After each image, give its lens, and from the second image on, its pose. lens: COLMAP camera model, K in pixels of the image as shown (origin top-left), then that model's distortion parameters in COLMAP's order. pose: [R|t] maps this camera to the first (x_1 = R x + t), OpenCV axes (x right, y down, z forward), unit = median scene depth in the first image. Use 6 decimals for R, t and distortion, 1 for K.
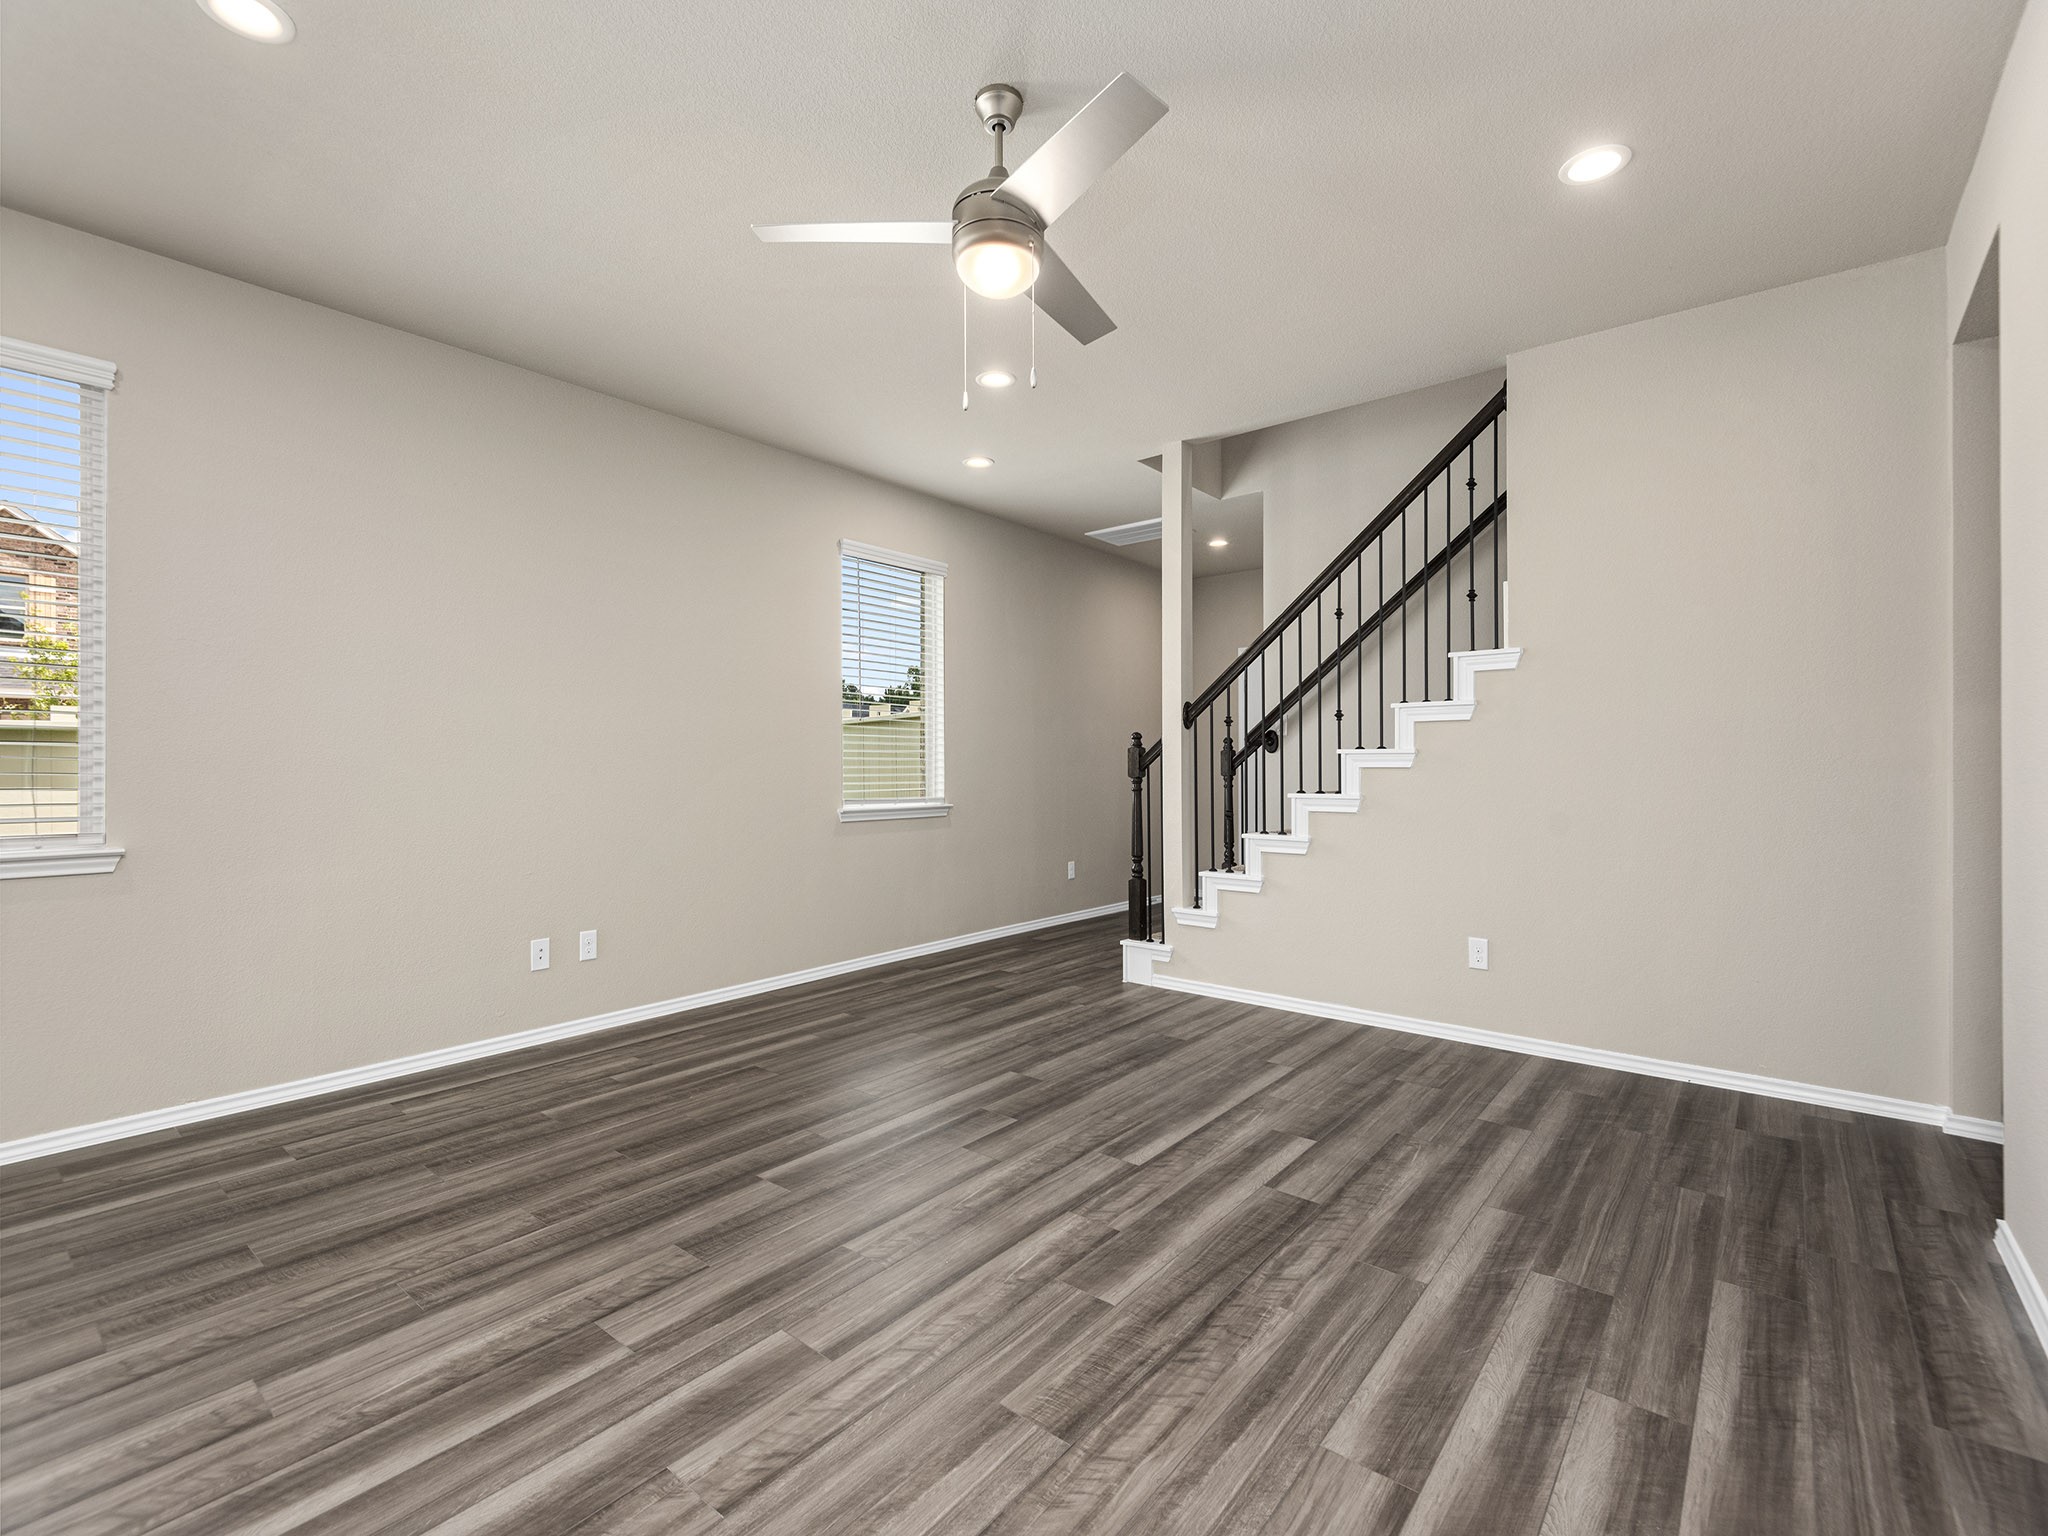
lens RADIAL K [[925.6, 0, 1025.4], [0, 925.6, 758.9], [0, 0, 1]] dist [0.032054, -0.017308]
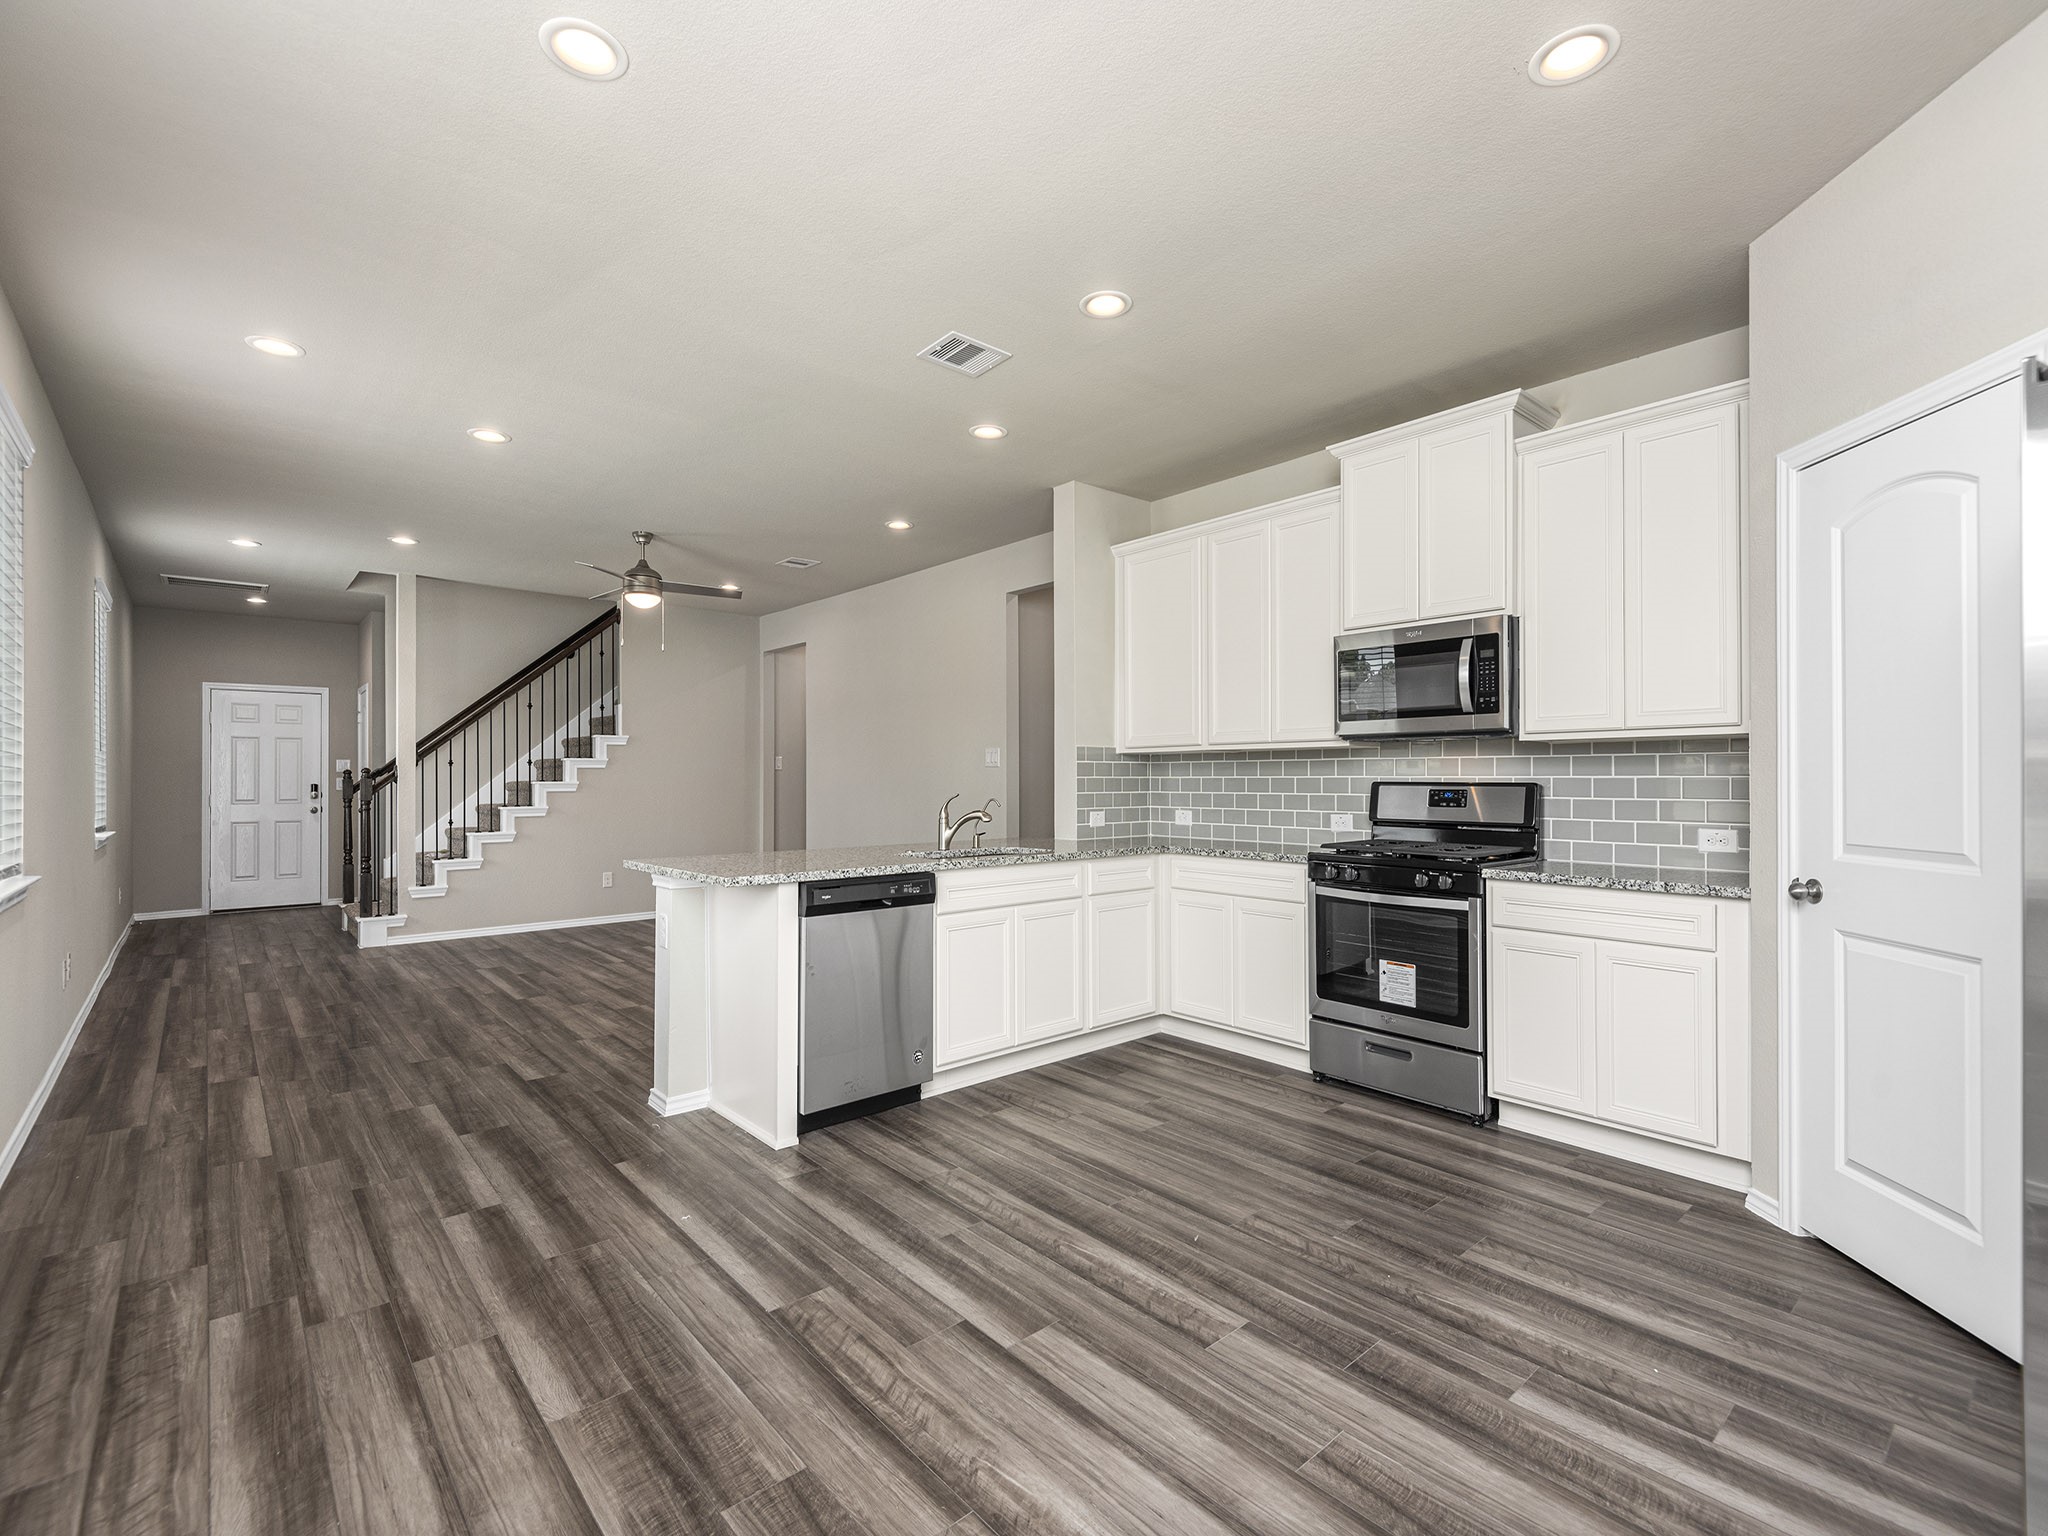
lens RADIAL K [[925.6, 0, 1029.1], [0, 925.6, 777.9], [0, 0, 1]] dist [0.032054, -0.017308]
pose [[0.165916, 0.003075, 0.986135, -1.938809], [-0.003899, 0.999989, -0.002462, -0.026455], [-0.986132, -0.003436, 0.165926, -0.379887]]
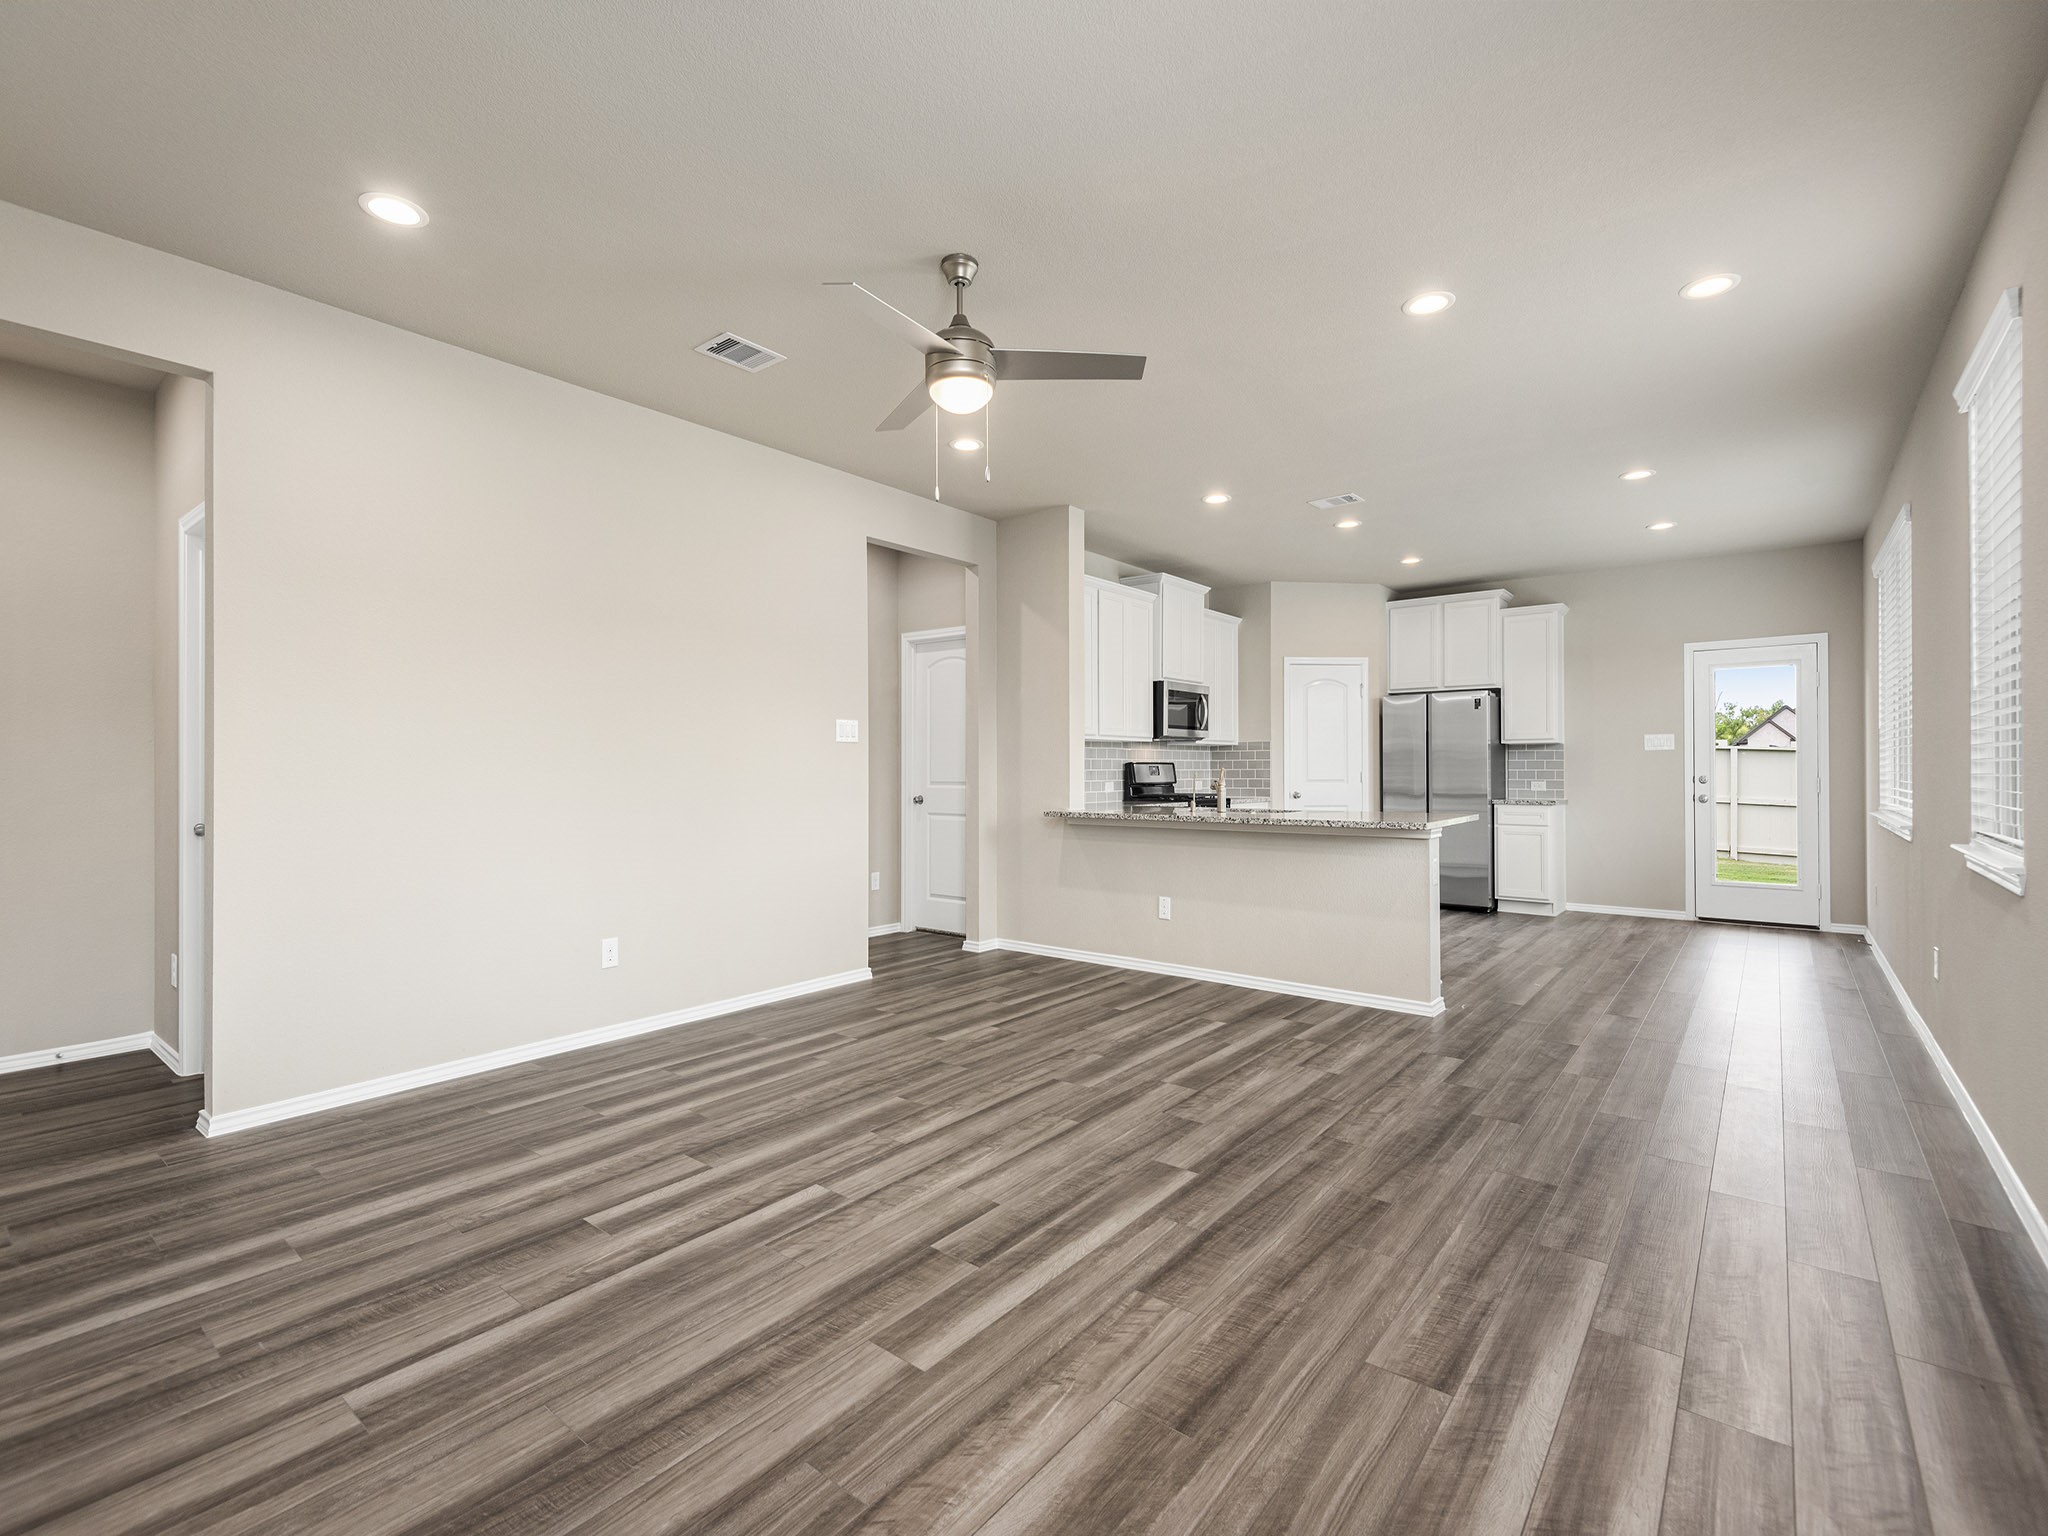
lens RADIAL K [[925.6, 0, 1025.3], [0, 925.6, 766.6], [0, 0, 1]] dist [0.032054, -0.017308]
pose [[-0.999931, 0.006829, -0.009572, -0.086140], [0.006920, 0.999930, -0.009566, 0.009187], [0.009506, -0.009632, -0.999908, 1.882122]]
